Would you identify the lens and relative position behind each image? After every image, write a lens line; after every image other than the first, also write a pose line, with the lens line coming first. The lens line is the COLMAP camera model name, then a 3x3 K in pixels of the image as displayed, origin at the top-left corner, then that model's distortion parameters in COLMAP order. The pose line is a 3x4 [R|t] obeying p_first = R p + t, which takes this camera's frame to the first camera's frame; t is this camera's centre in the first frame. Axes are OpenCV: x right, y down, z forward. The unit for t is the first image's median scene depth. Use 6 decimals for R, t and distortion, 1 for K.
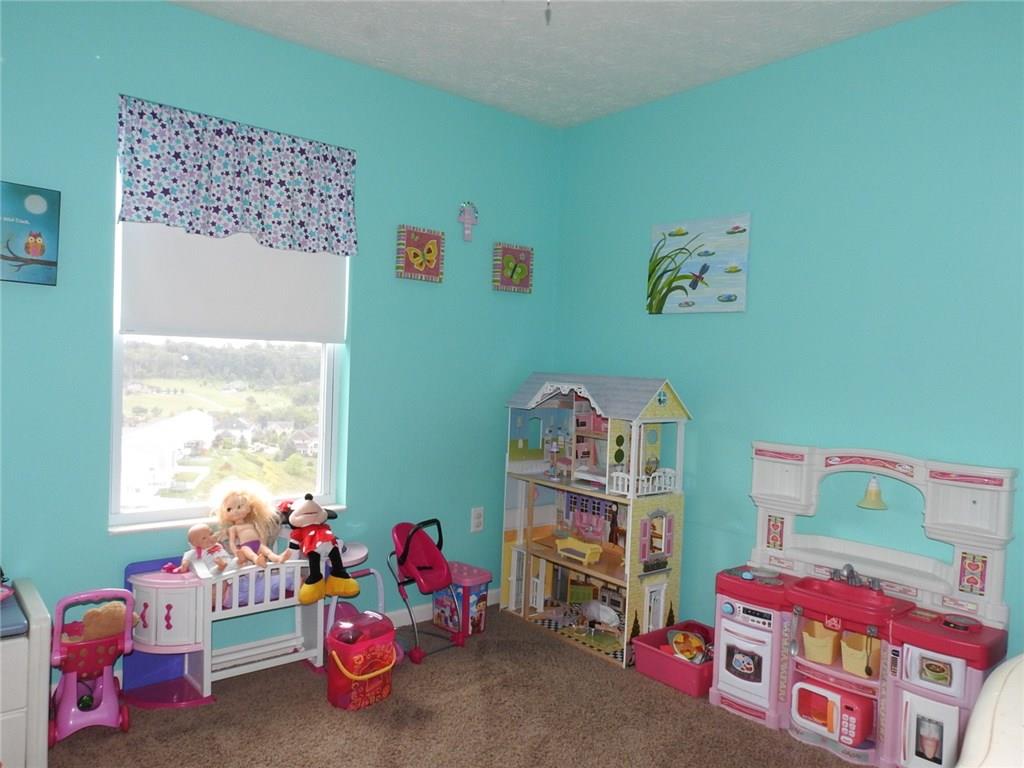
lens RADIAL K [[737.3, 0, 511.8], [0, 737.3, 386.7], [0, 0, 1]] dist [0.010880, -0.003327]
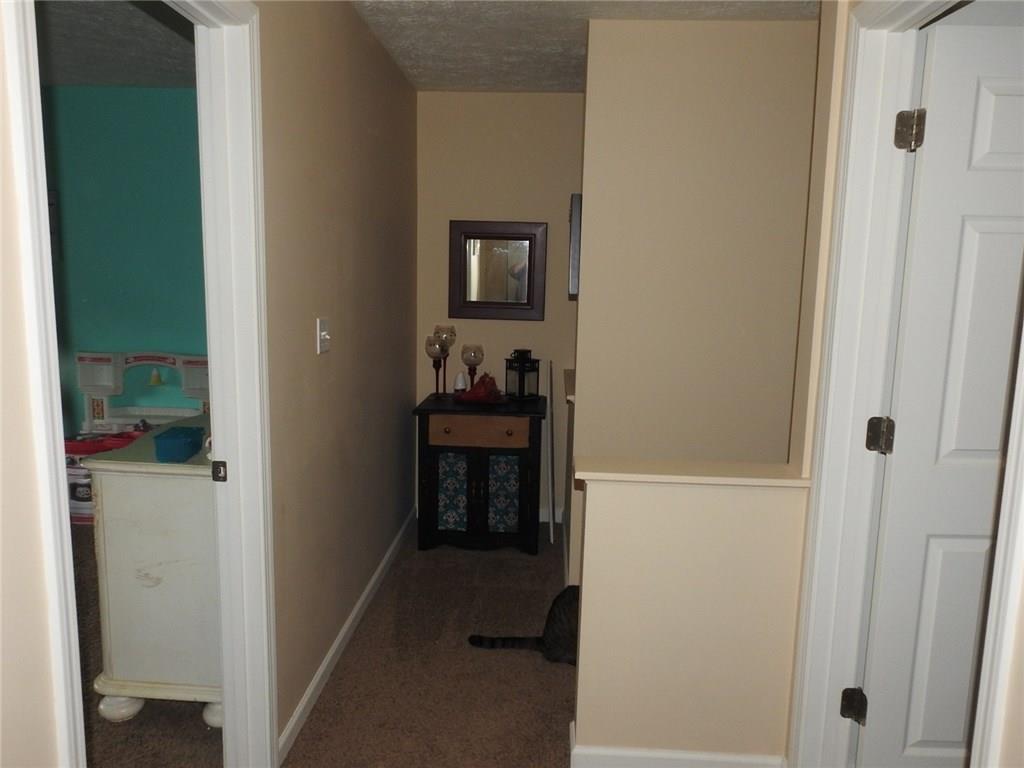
lens RADIAL K [[737.3, 0, 511.3], [0, 737.3, 383.9], [0, 0, 1]] dist [0.010880, -0.003327]
pose [[0.695297, -0.139863, 0.704983, -0.136125], [0.025219, 0.985027, 0.170548, -0.104106], [-0.718280, -0.100803, 0.688413, -0.725682]]
